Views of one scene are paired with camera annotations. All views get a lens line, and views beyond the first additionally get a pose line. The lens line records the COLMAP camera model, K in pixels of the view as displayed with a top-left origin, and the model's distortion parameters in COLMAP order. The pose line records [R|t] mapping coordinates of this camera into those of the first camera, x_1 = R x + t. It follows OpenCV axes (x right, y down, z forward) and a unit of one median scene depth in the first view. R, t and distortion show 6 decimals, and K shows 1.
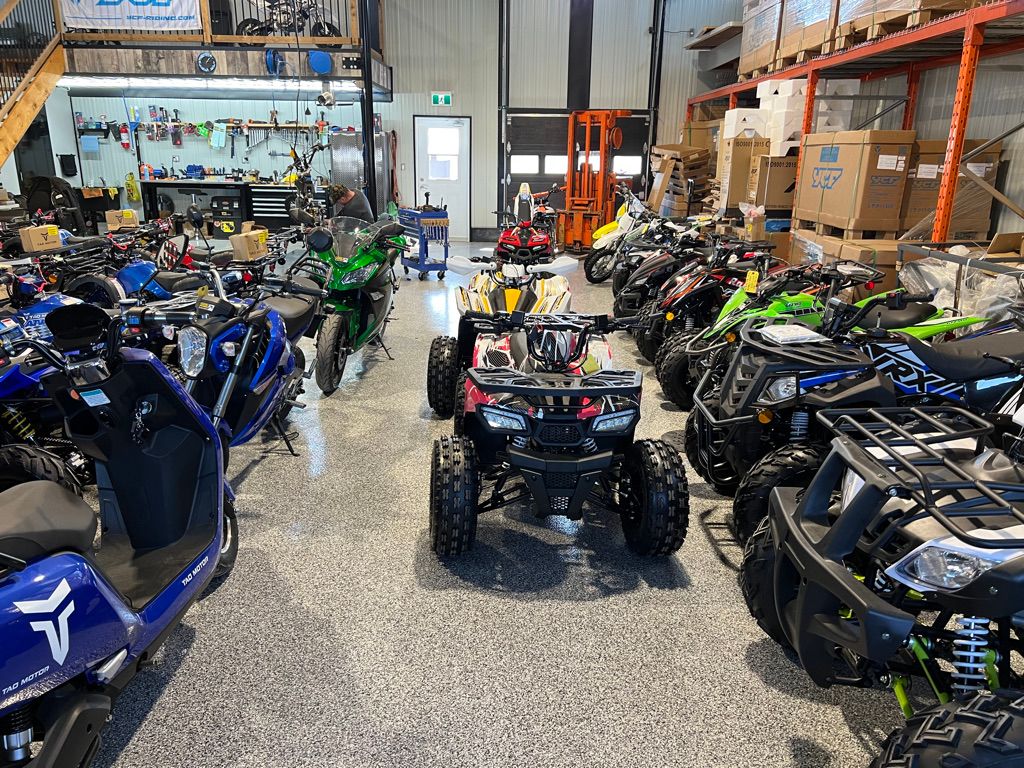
lens RADIAL K [[761.7, 0, 506.6], [0, 761.7, 388.1], [0, 0, 1]] dist [0.074333, -0.072735]
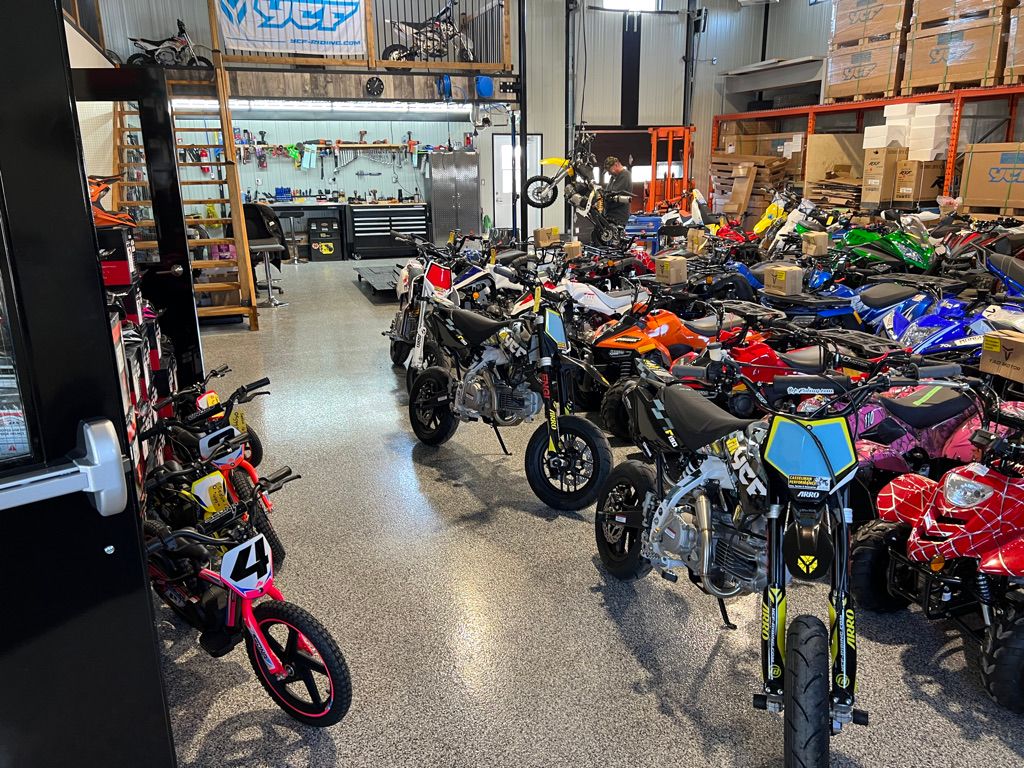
lens RADIAL K [[764.4, 0, 517.3], [0, 764.4, 381.2], [0, 0, 1]] dist [0.055029, -0.060899]
pose [[0.936659, -0.118789, 0.329482, -0.547860], [0.126382, 0.991980, -0.001640, -0.008555], [-0.326645, 0.043176, 0.944161, -0.004483]]
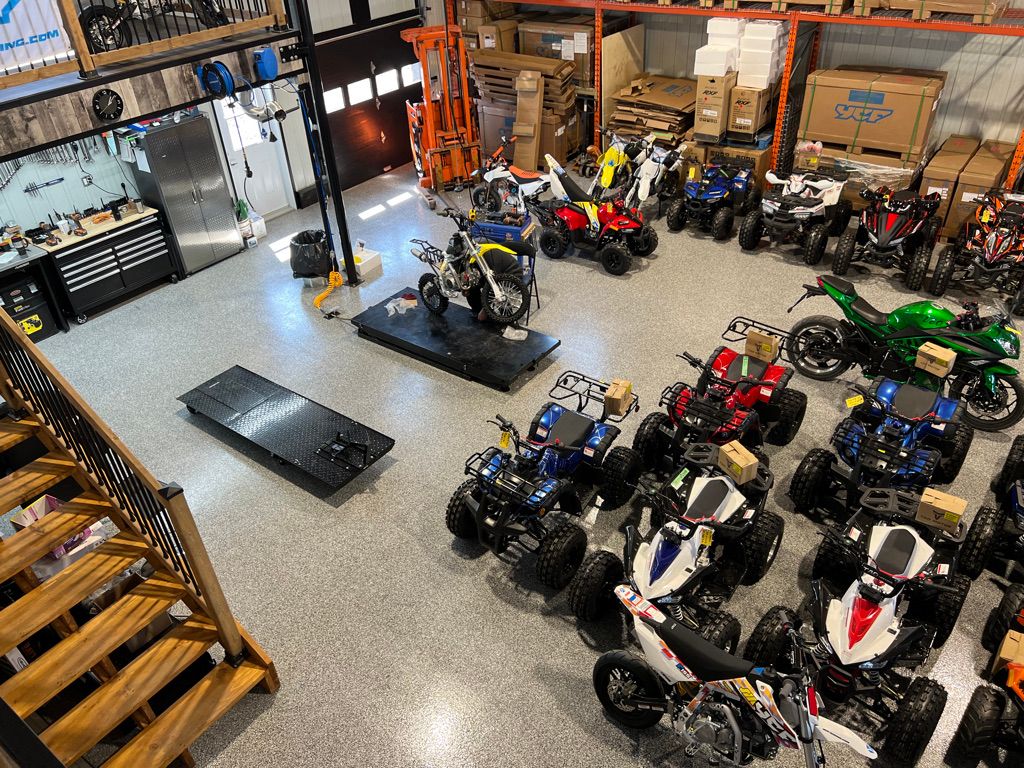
lens RADIAL K [[772.5, 0, 512.0], [0, 772.5, 384.0], [0, 0, 1]] dist [0.056410, -0.057856]
pose [[0.580515, -0.494288, 0.647056, -0.655516], [0.290742, 0.868111, 0.402309, -0.356277], [-0.760573, -0.045420, 0.647662, 0.324181]]
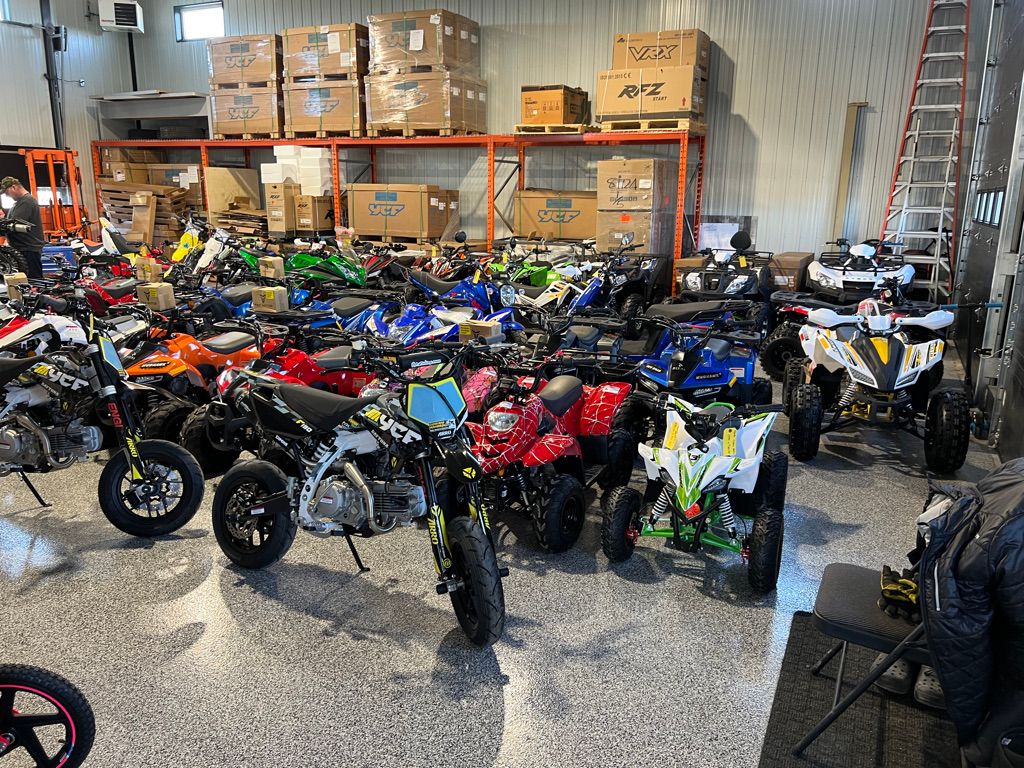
lens RADIAL K [[764.4, 0, 517.3], [0, 764.4, 381.2], [0, 0, 1]] dist [0.055029, -0.060899]
pose [[0.428259, -0.216528, 0.877331, -0.629005], [0.254536, 0.960463, 0.112797, -0.012504], [-0.867067, 0.175006, 0.466441, 0.002734]]
